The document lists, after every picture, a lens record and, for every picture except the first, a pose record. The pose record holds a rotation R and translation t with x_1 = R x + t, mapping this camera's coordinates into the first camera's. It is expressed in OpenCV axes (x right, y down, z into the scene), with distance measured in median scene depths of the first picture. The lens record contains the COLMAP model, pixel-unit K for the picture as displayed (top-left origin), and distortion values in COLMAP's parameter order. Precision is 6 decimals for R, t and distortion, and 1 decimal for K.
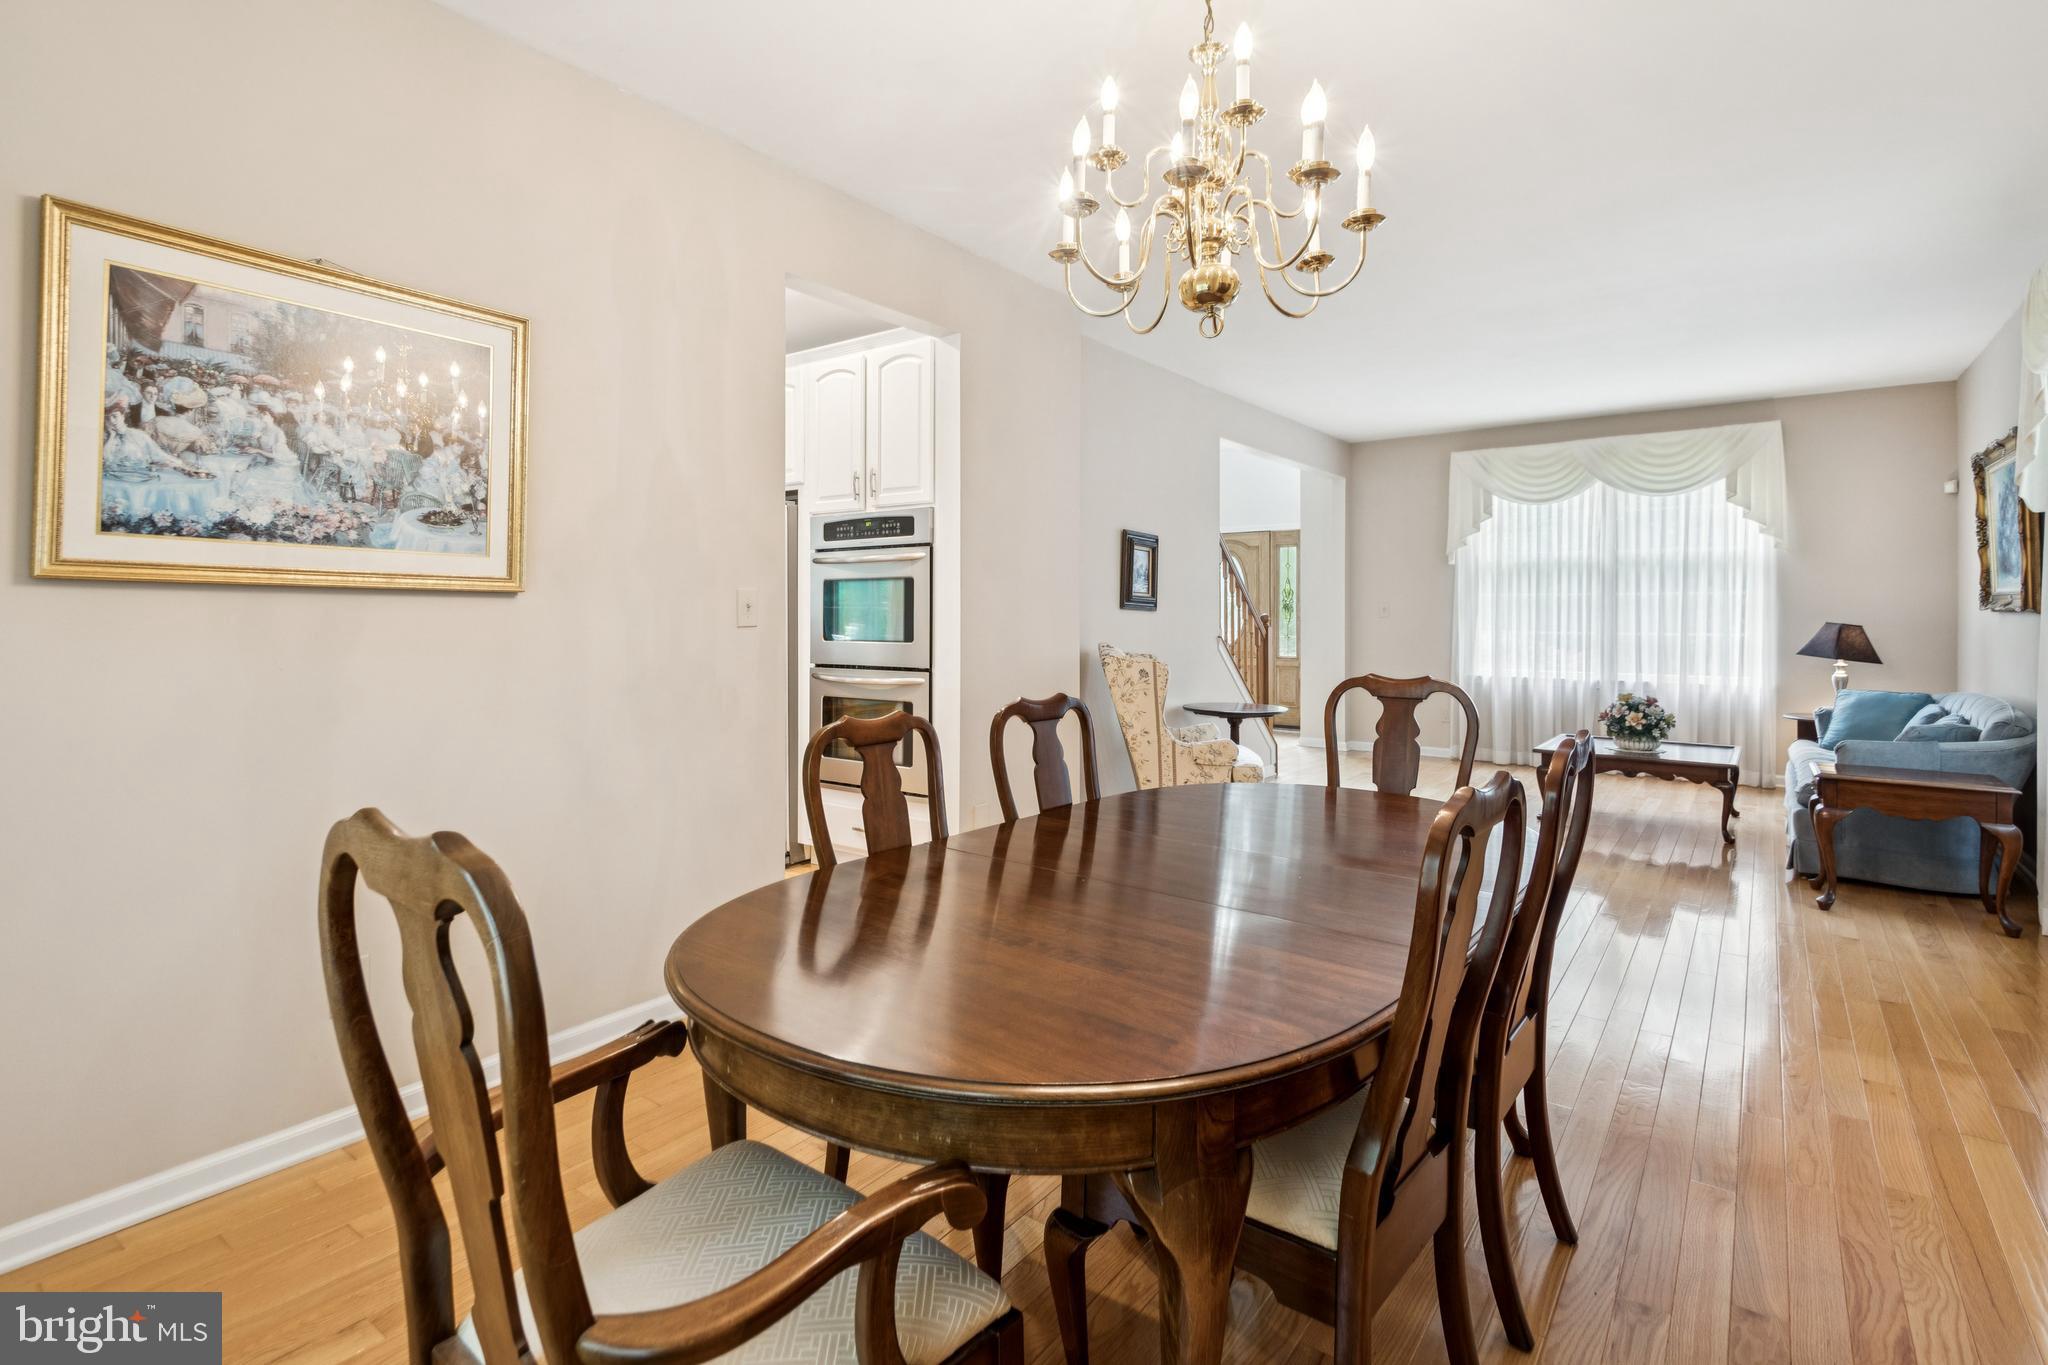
lens RADIAL K [[995.2, 0, 1028.2], [0, 995.2, 634.5], [0, 0, 1]] dist [0.033653, -0.013226]
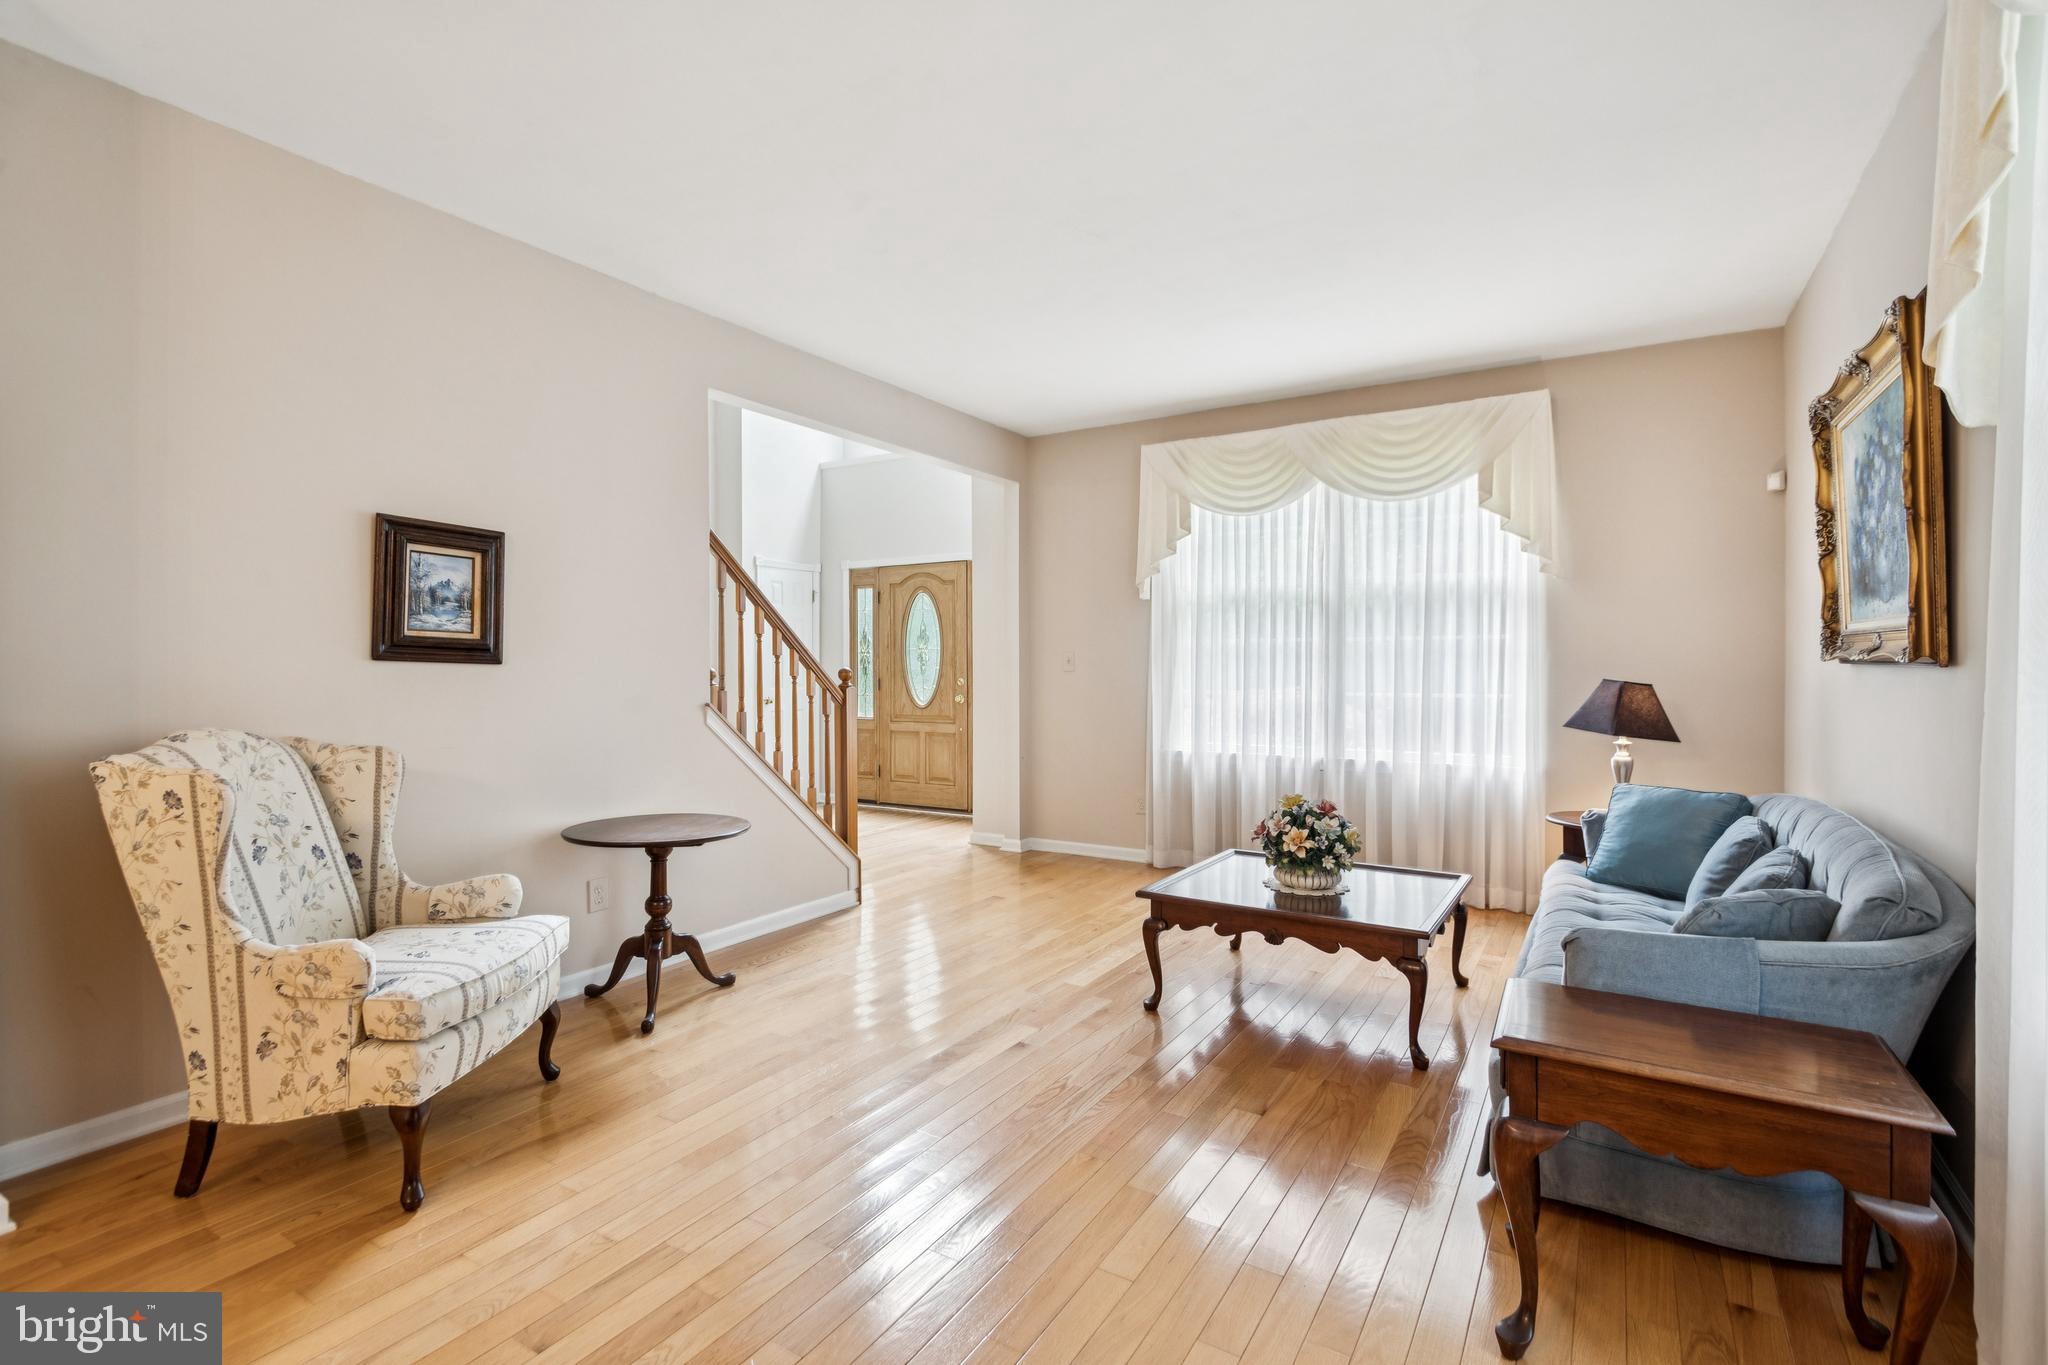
lens RADIAL K [[960.4, 0, 1021.8], [0, 960.4, 687.7], [0, 0, 1]] dist [0.029921, -0.011543]
pose [[0.996678, -0.003507, 0.081373, 0.355503], [0.003287, 0.999991, 0.002832, -0.009531], [-0.081382, -0.002555, 0.996680, 0.393312]]
